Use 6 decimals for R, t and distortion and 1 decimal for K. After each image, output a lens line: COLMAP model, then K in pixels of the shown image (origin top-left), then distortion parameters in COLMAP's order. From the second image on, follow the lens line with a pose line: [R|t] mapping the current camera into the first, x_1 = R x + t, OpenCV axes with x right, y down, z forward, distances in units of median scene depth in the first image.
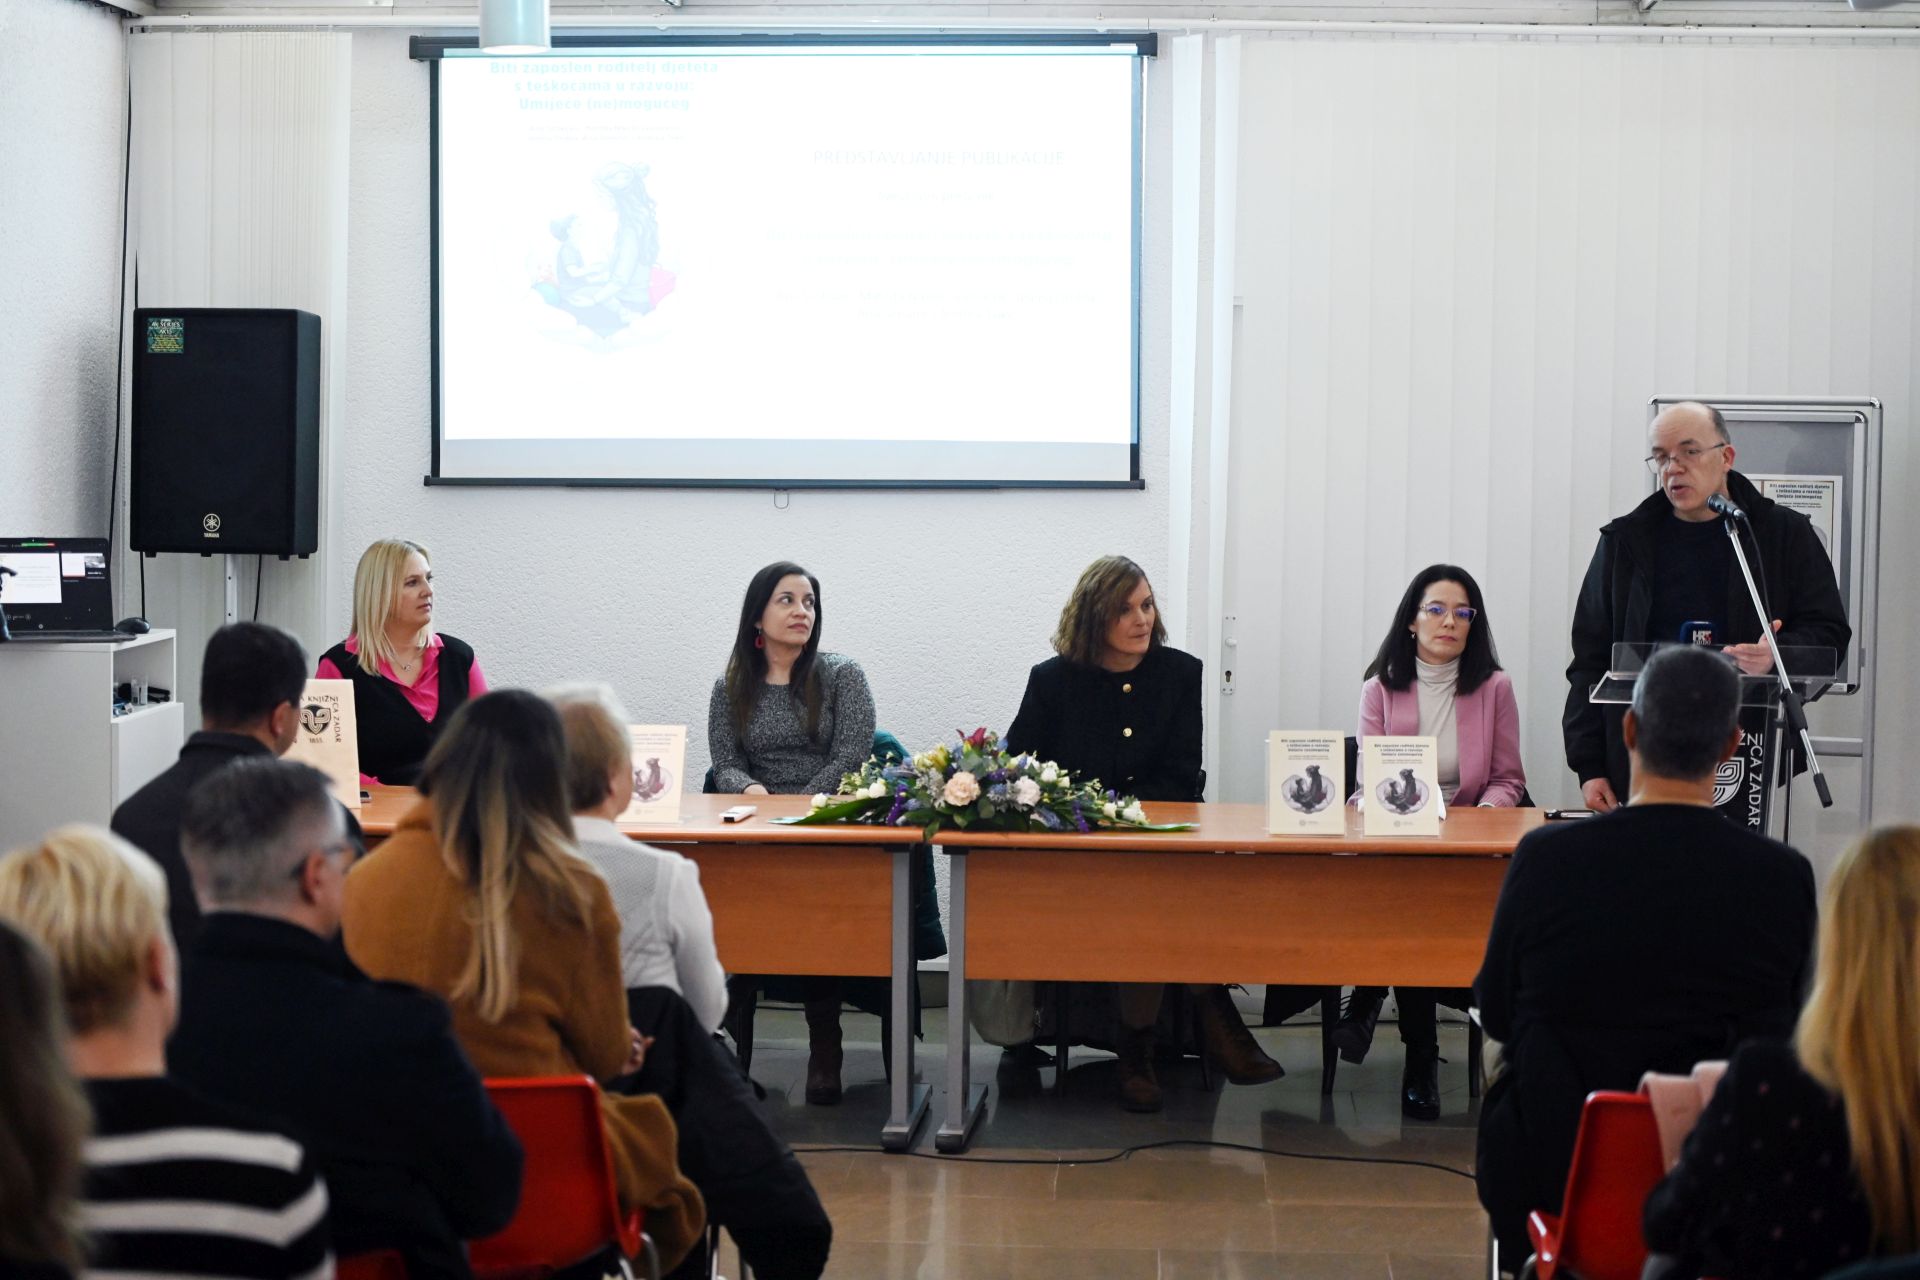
lens RADIAL K [[3860.8, 0, 959.6], [0, 3860.8, 640.9], [0, 0, 1]] dist [-0.449115, 0.000000]
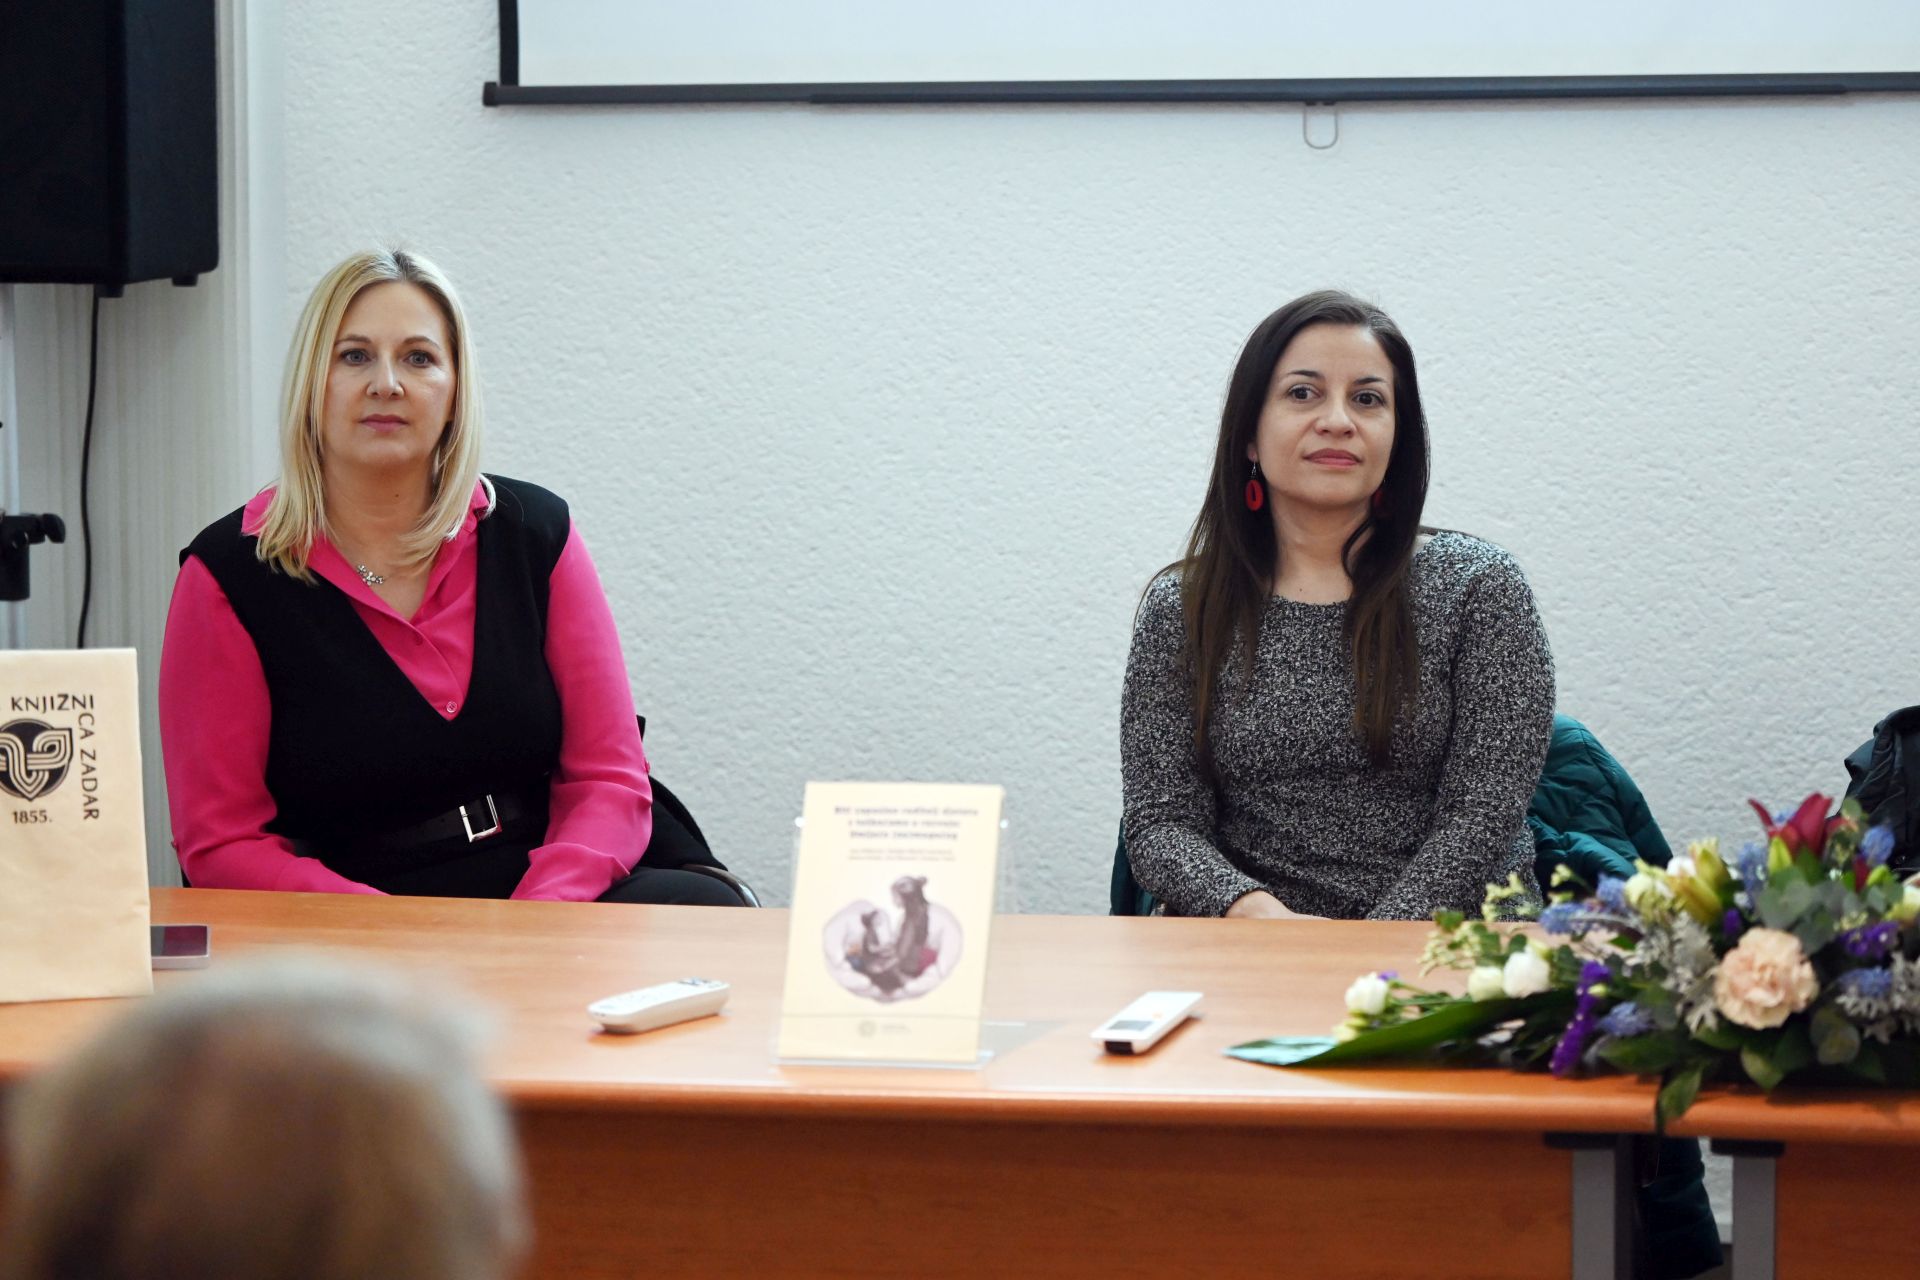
lens RADIAL K [[5484.6, 0, 962.0], [0, 5484.6, 639.7], [0, 0, 1]] dist [-0.055618, 0.000000]
pose [[0.989922, -0.004509, -0.141542, -0.001040], [0.014547, 0.997443, 0.069964, -0.028539], [0.140865, -0.071318, 0.987457, 0.491932]]
